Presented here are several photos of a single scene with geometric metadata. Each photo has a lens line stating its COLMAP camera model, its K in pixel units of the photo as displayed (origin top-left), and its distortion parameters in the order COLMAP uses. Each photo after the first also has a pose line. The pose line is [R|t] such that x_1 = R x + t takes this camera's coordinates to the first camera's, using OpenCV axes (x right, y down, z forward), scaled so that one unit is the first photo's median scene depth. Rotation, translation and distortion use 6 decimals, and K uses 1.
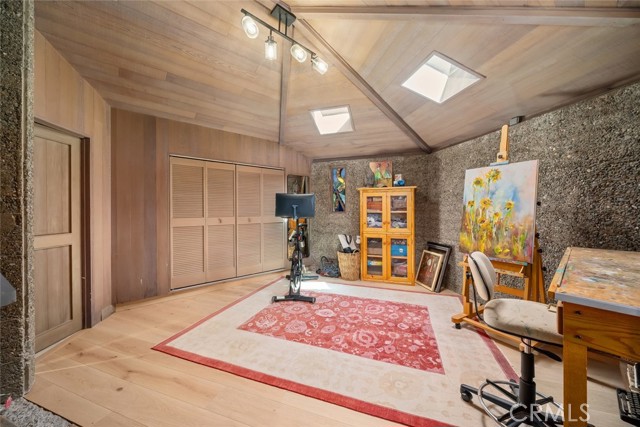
lens RADIAL K [[239.3, 0, 321.9], [0, 239.3, 210.3], [0, 0, 1]] dist [0.000075, -0.000025]
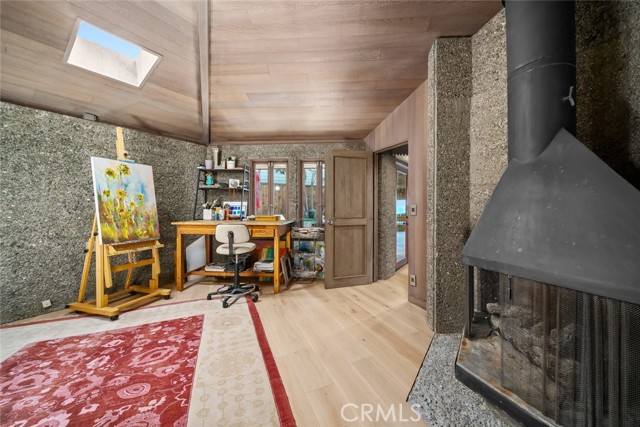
lens RADIAL K [[217.9, 0, 320.0], [0, 217.9, 213.5], [0, 0, 1]] dist [-0.000512, -0.000076]
pose [[-0.656895, -0.021360, 0.753679, -0.692130], [0.009108, 0.999301, 0.036260, 0.033473], [-0.753927, 0.030683, -0.656241, 1.001247]]
